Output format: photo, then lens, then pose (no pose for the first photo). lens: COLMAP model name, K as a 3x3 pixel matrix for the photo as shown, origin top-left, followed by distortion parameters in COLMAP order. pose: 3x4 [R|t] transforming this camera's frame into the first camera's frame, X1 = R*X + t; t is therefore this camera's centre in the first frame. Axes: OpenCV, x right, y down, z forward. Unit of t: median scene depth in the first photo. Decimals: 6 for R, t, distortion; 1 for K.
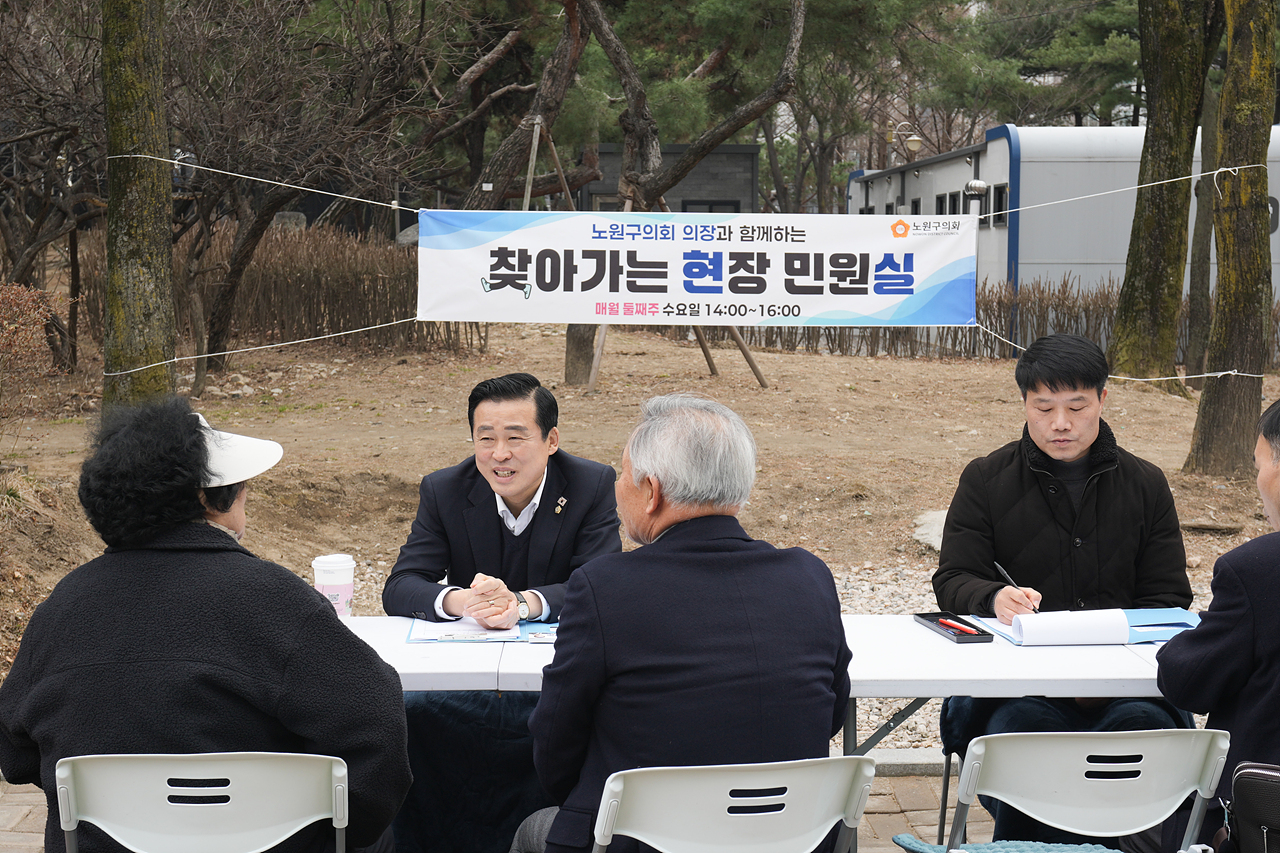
lens RADIAL K [[1844.2, 0, 686.5], [0, 1844.2, 495.9], [0, 0, 1]] dist [0.029981, -0.029255]
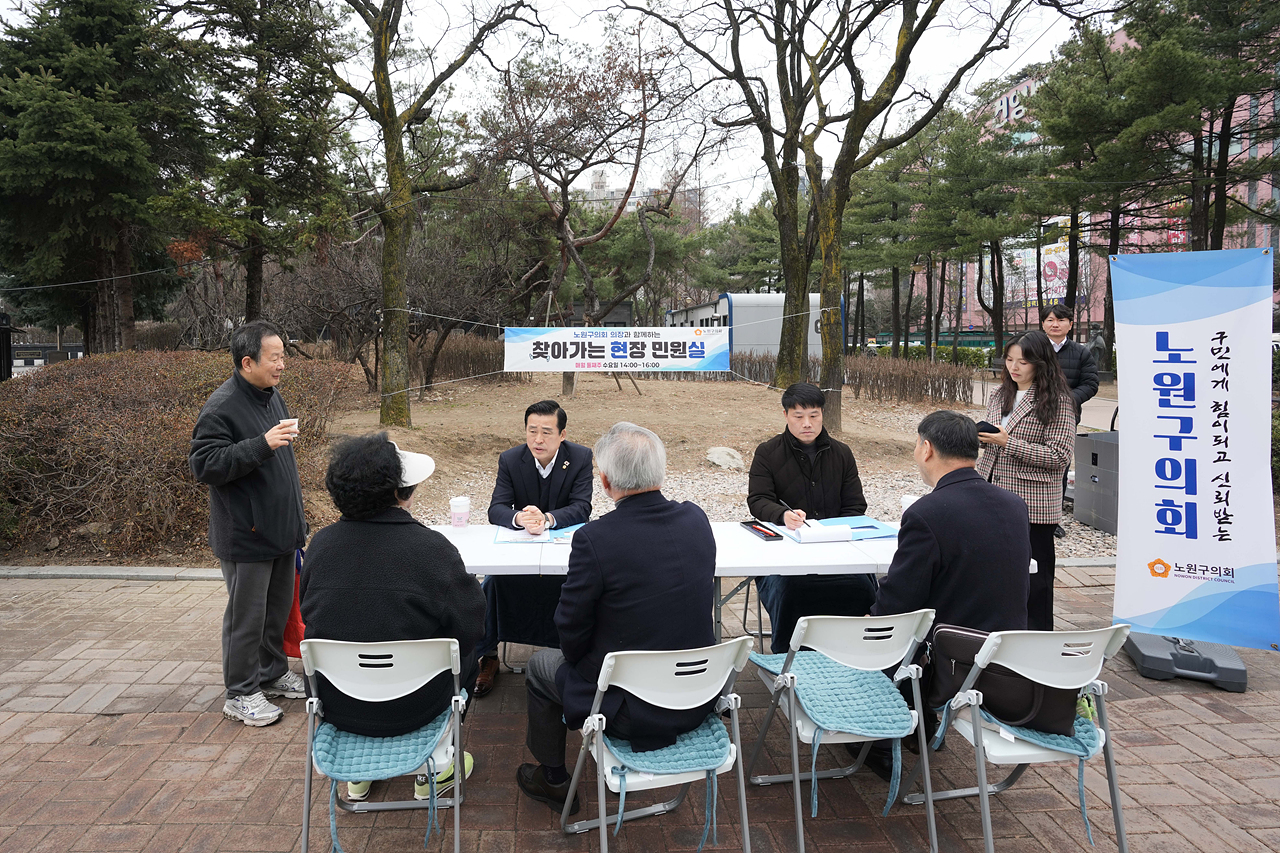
lens RADIAL K [[660.0, 0, 595.9], [0, 660.0, 419.0], [0, 0, 1]] dist [-0.111149, 0.039629]
pose [[0.999870, -0.010677, -0.012071, -0.011385], [0.010520, 0.999860, -0.012976, -0.016723], [0.012208, 0.012847, 0.999843, 0.107385]]
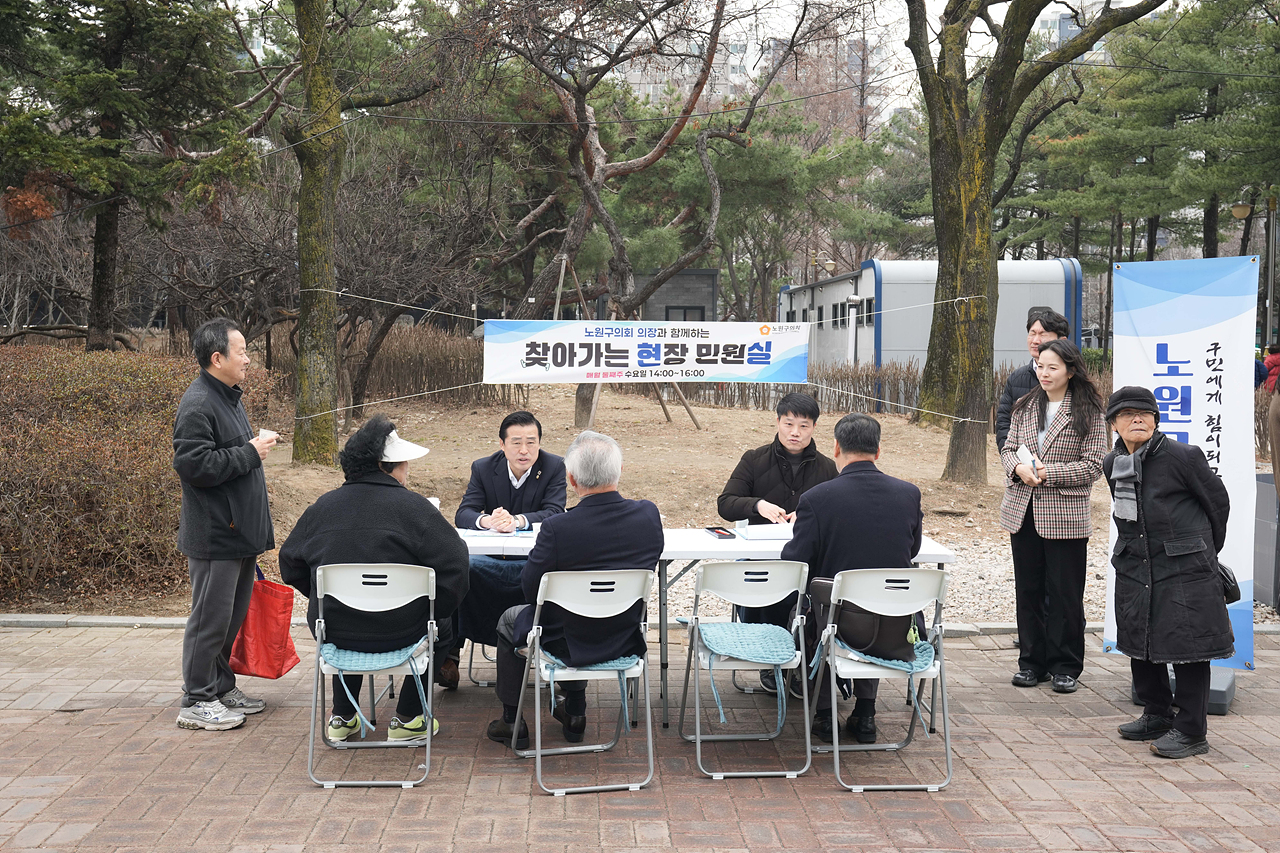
lens RADIAL K [[1357.4, 0, 643.1], [0, 1357.4, 456.2], [0, 0, 1]] dist [0.029957, -0.006563]
pose [[0.999450, 0.004516, -0.032853, 0.039352], [-0.005940, 0.999042, -0.043352, 0.019029], [0.032625, 0.043523, 0.998520, -0.208233]]
